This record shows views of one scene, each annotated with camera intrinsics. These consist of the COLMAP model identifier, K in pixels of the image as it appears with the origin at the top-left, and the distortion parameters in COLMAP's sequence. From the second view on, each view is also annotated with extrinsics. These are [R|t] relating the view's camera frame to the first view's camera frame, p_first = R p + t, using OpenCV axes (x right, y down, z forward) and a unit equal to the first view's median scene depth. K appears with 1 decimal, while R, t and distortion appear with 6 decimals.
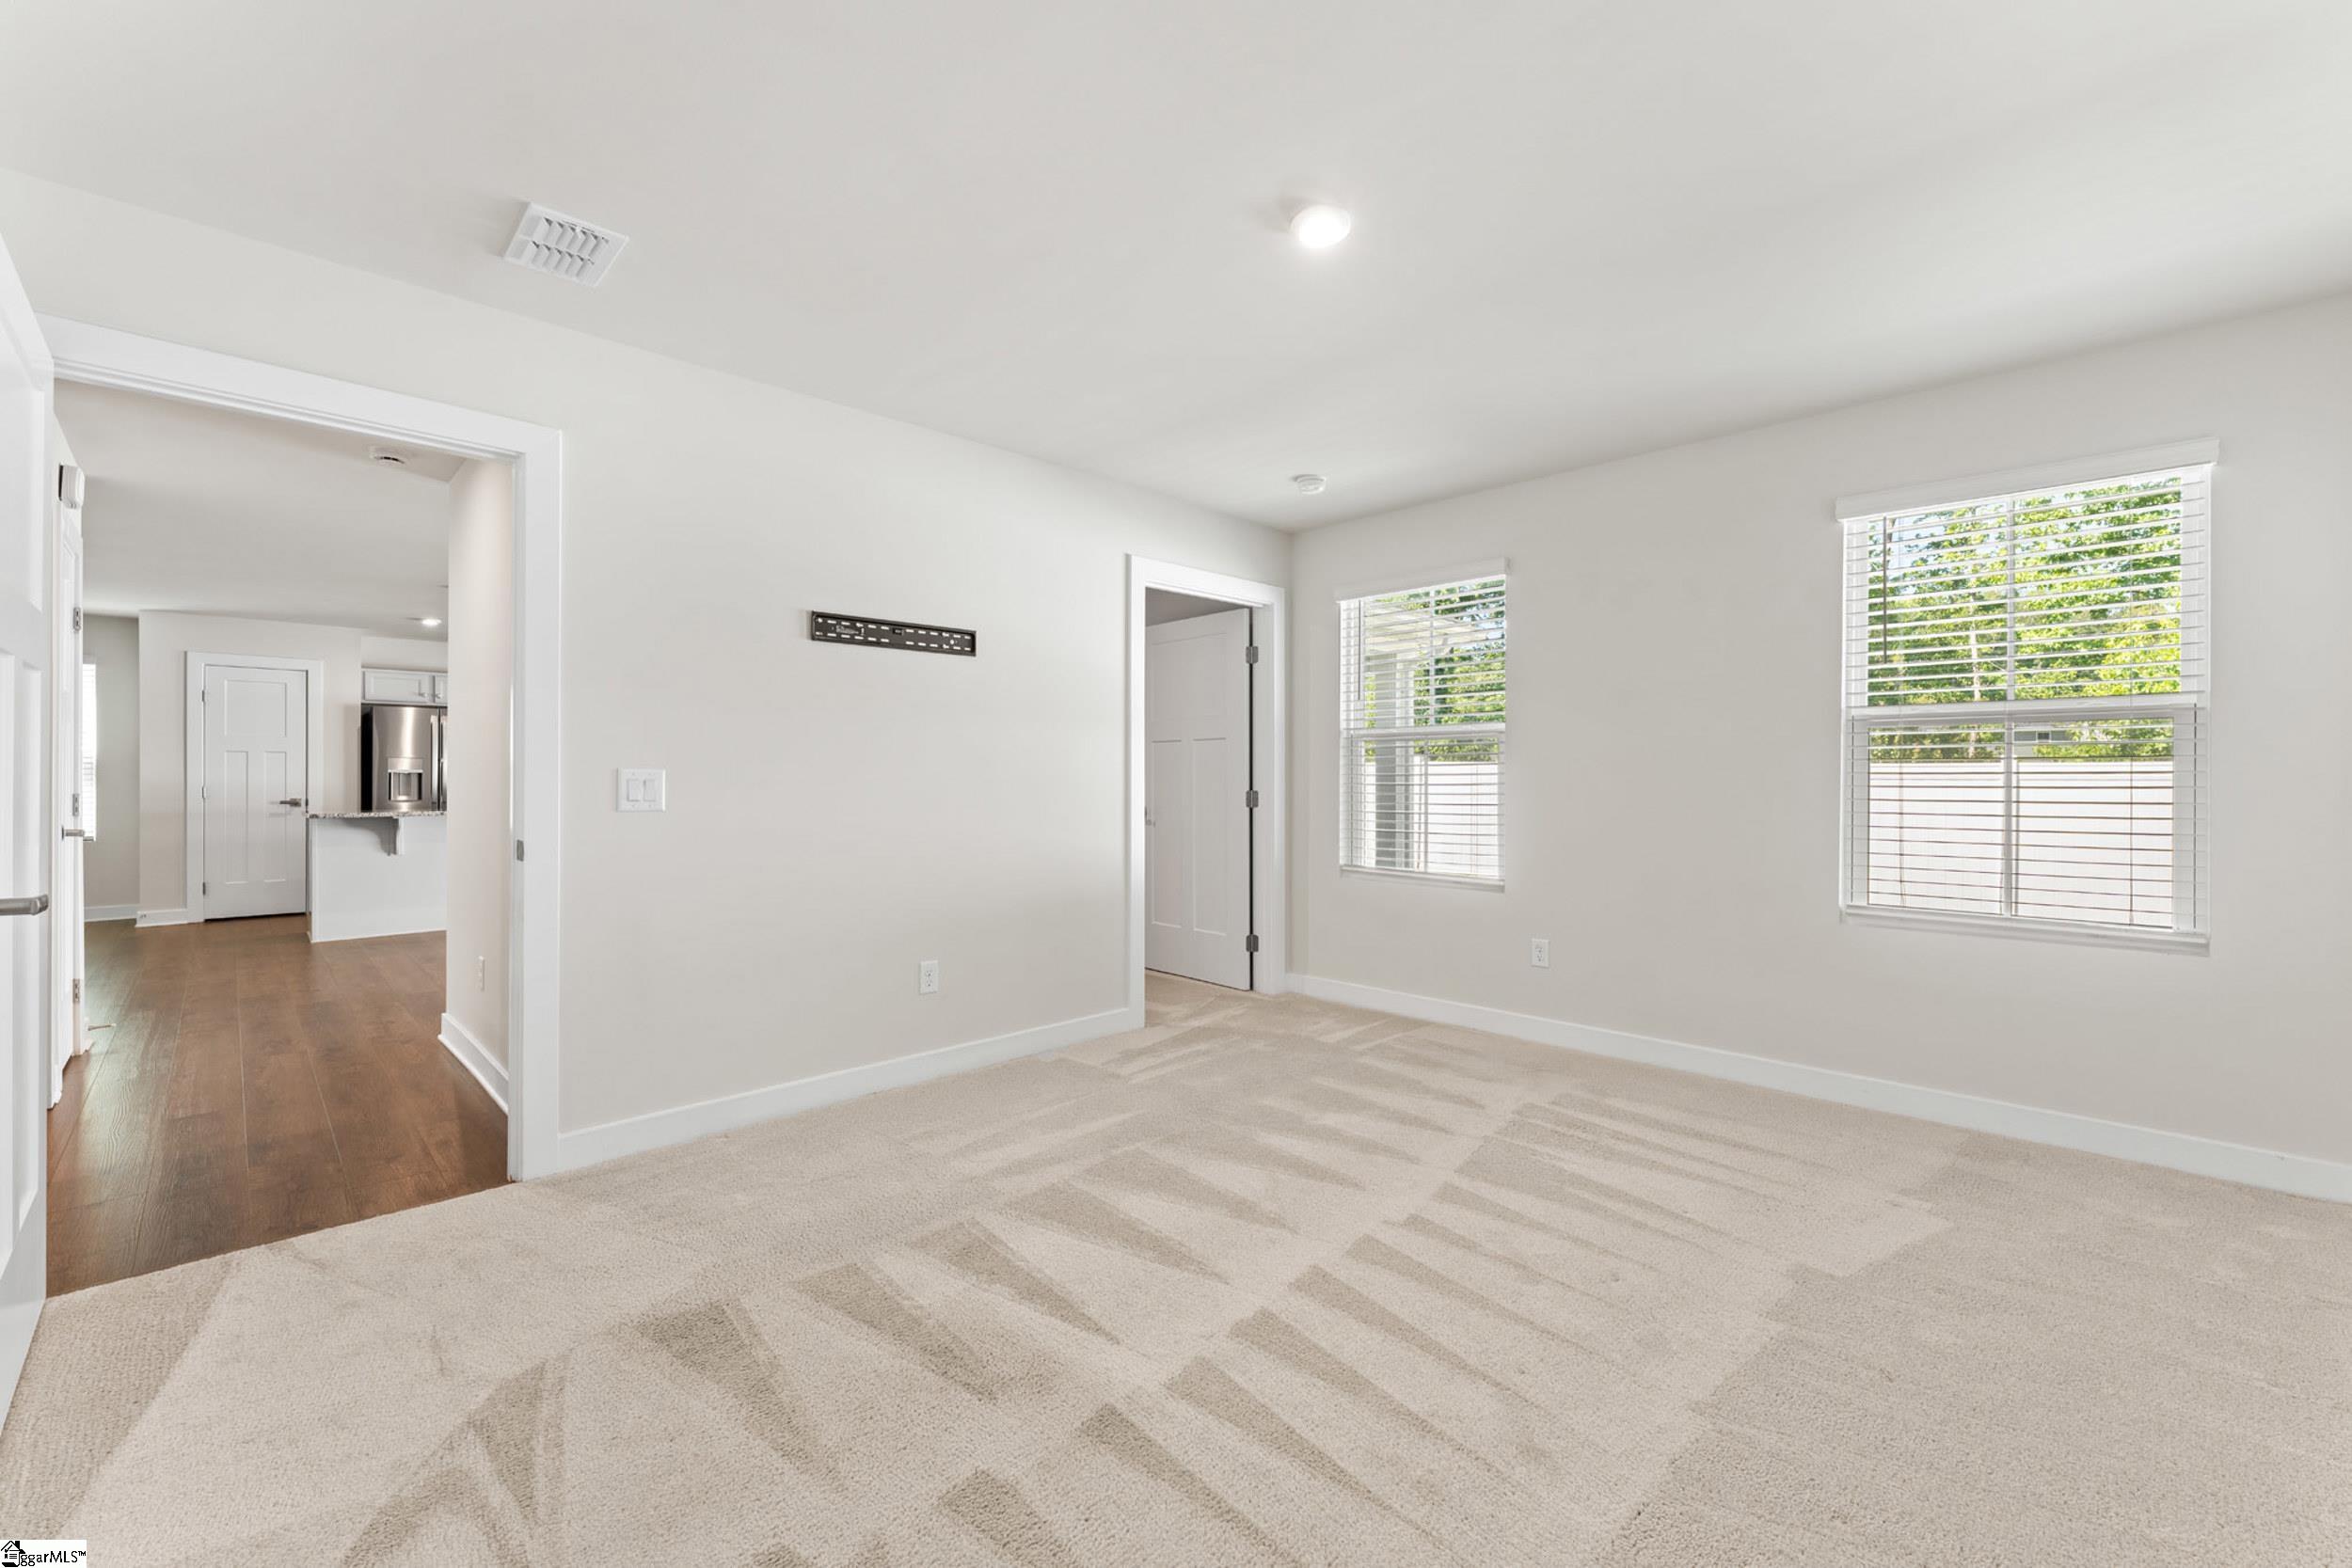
lens RADIAL K [[947.8, 0, 1182.2], [0, 947.8, 786.8], [0, 0, 1]] dist [-0.002303, -0.000160]
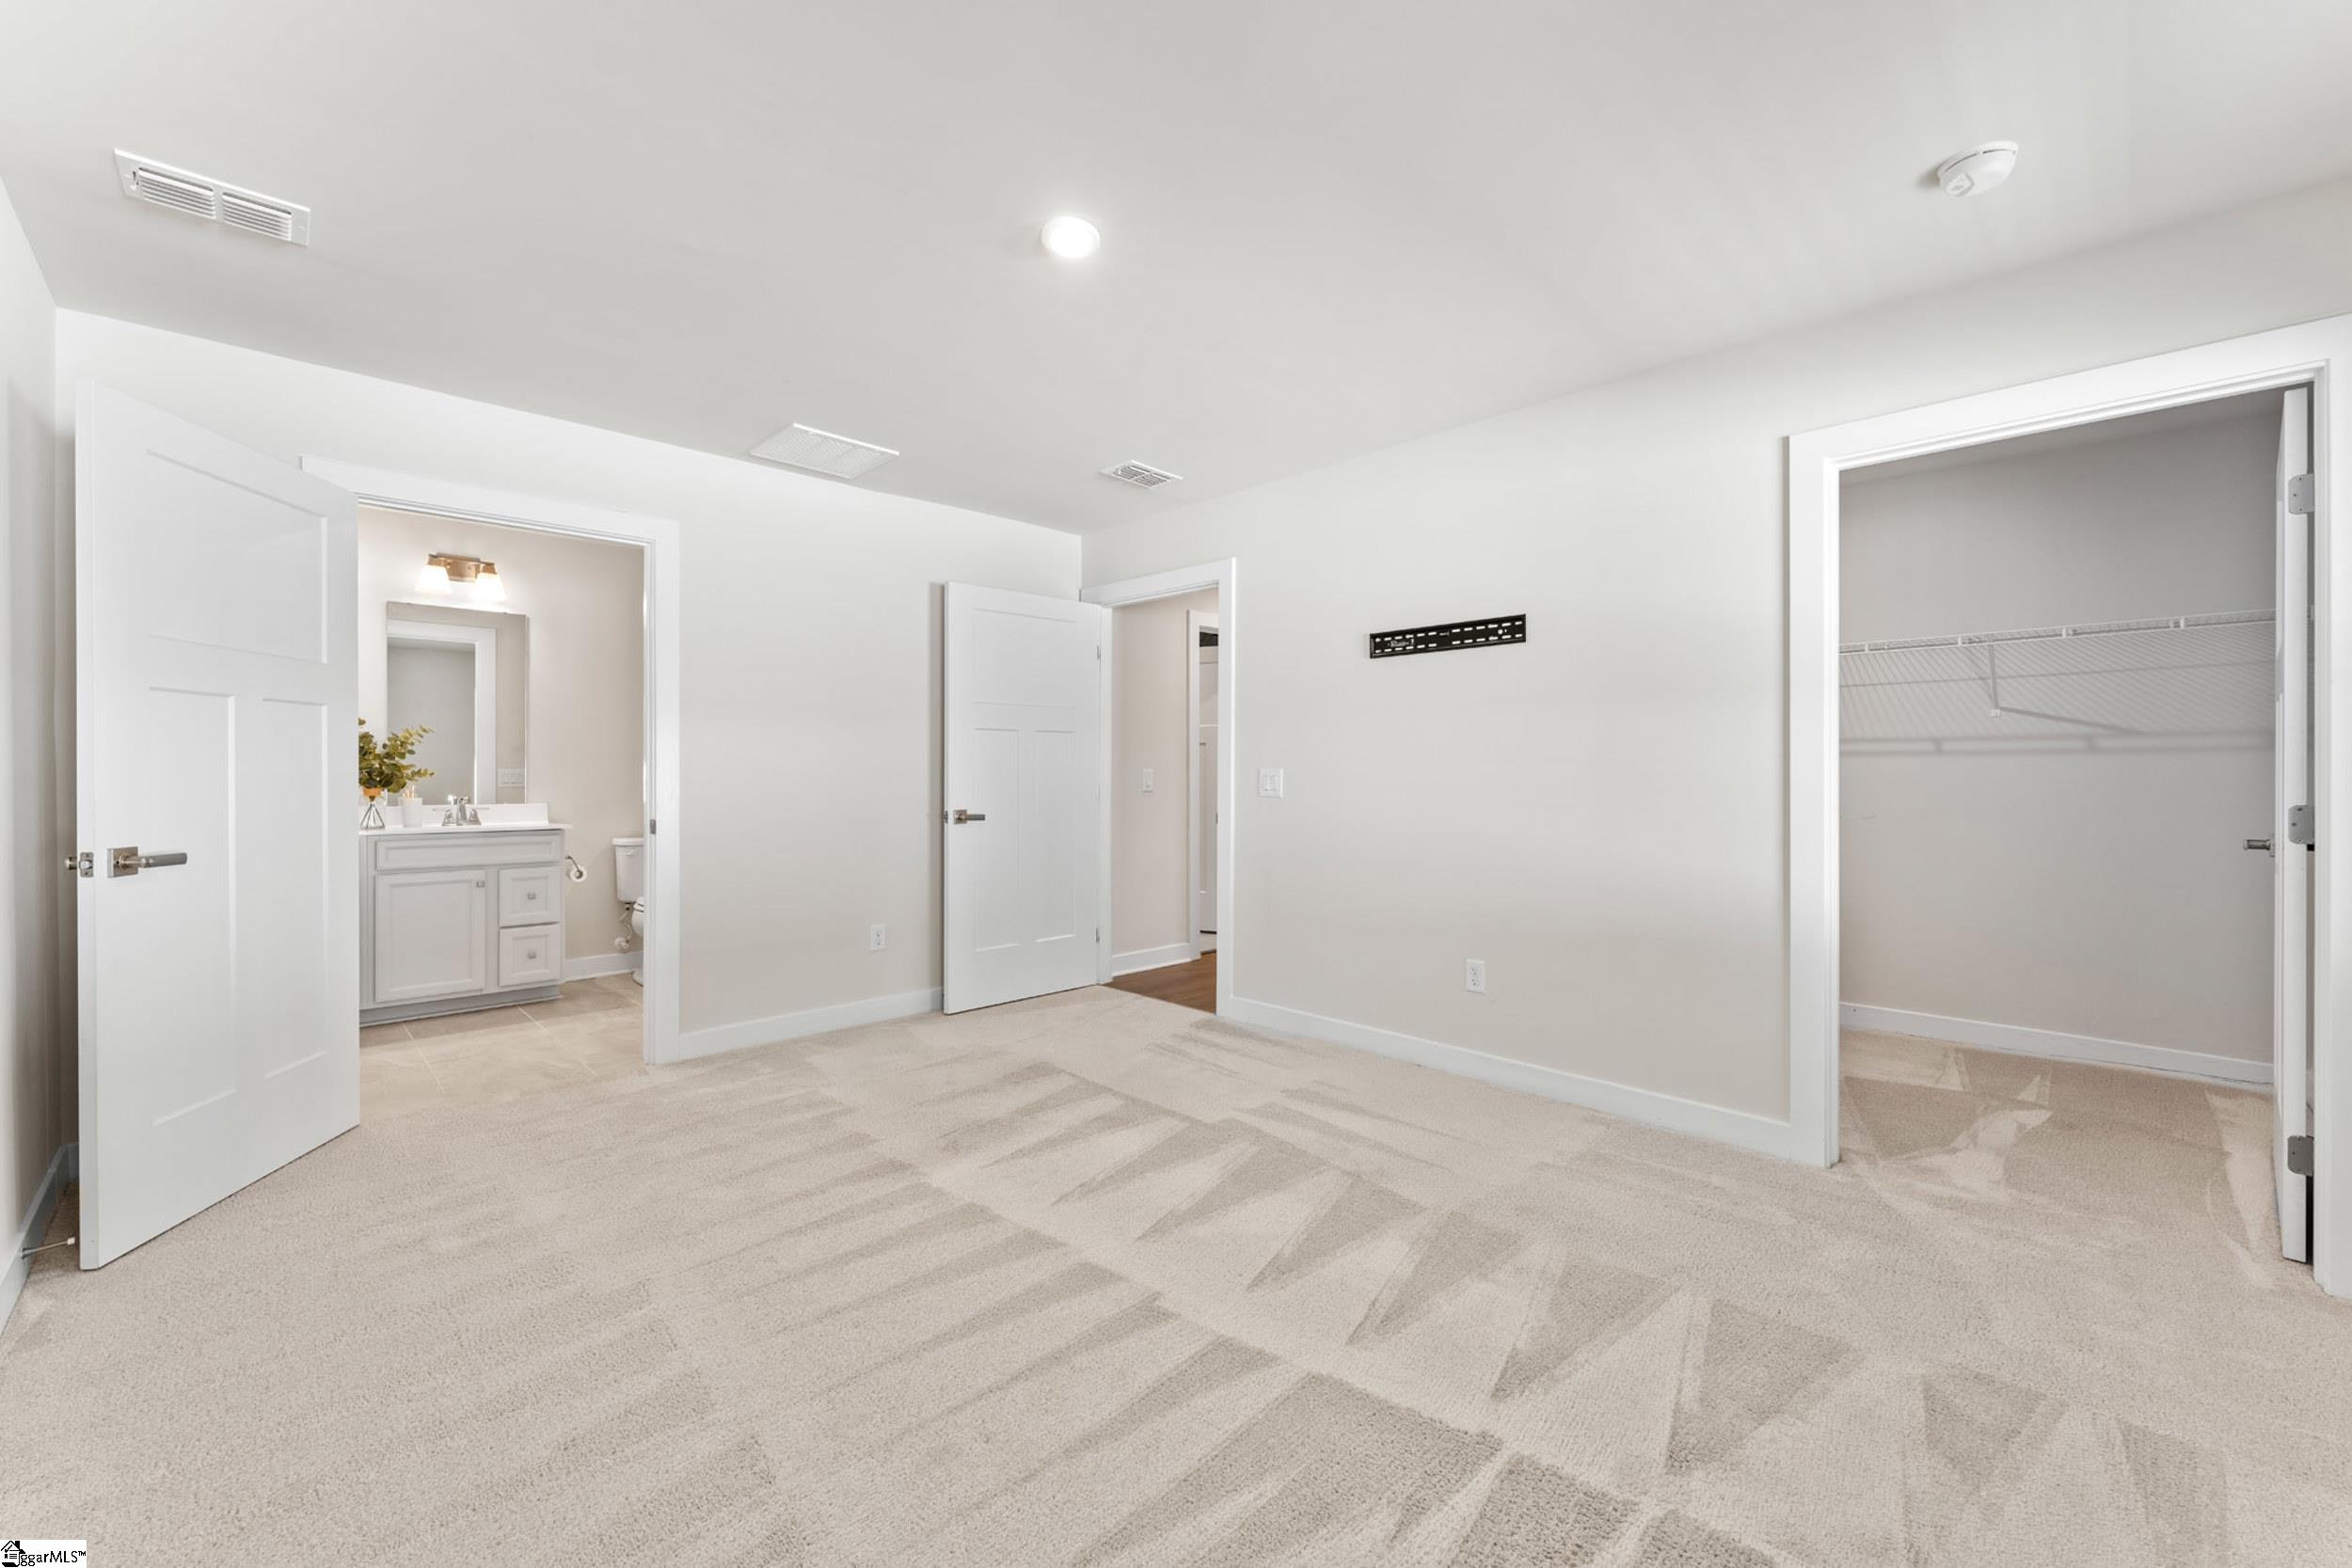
lens RADIAL K [[947.8, 0, 1182.2], [0, 947.8, 786.8], [0, 0, 1]] dist [-0.002303, -0.000160]
pose [[0.000999, 0.012639, -0.999920, 0.876766], [-0.009378, 0.999876, 0.012629, -0.007219], [0.999956, 0.009365, 0.001117, 0.837773]]
